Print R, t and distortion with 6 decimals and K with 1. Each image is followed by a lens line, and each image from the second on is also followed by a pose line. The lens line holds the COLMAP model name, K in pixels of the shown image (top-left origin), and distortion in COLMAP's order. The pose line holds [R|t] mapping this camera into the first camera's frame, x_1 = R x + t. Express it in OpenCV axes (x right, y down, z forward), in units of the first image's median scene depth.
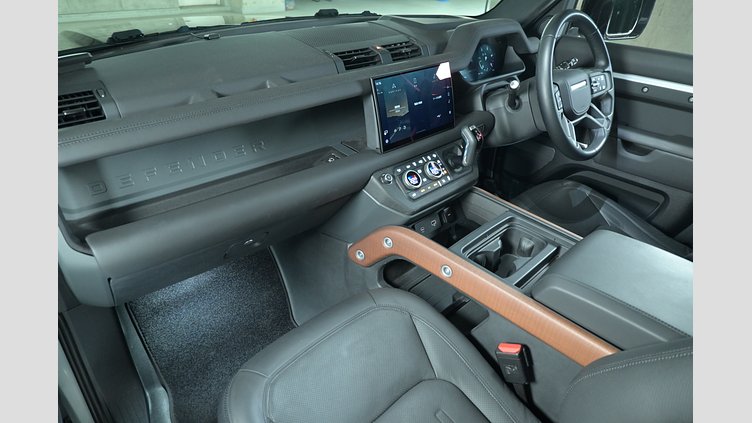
lens RADIAL K [[421.2, 0, 376.0], [0, 421.2, 211.5], [0, 0, 1]] dist [-0.001858, -0.000490]
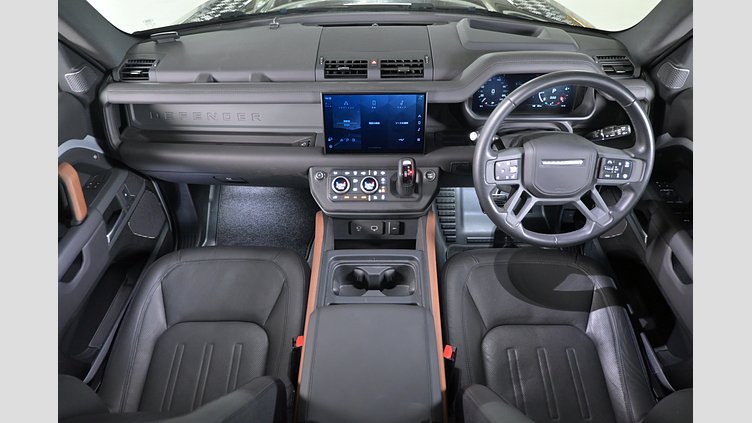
lens RADIAL K [[421.2, 0, 376.0], [0, 421.2, 211.5], [0, 0, 1]] dist [-0.001858, -0.000490]
pose [[0.715023, 0.437016, -0.545672, 0.823603], [-0.341581, 0.899412, 0.272727, -0.360299], [0.609971, -0.008615, 0.792377, 0.135583]]
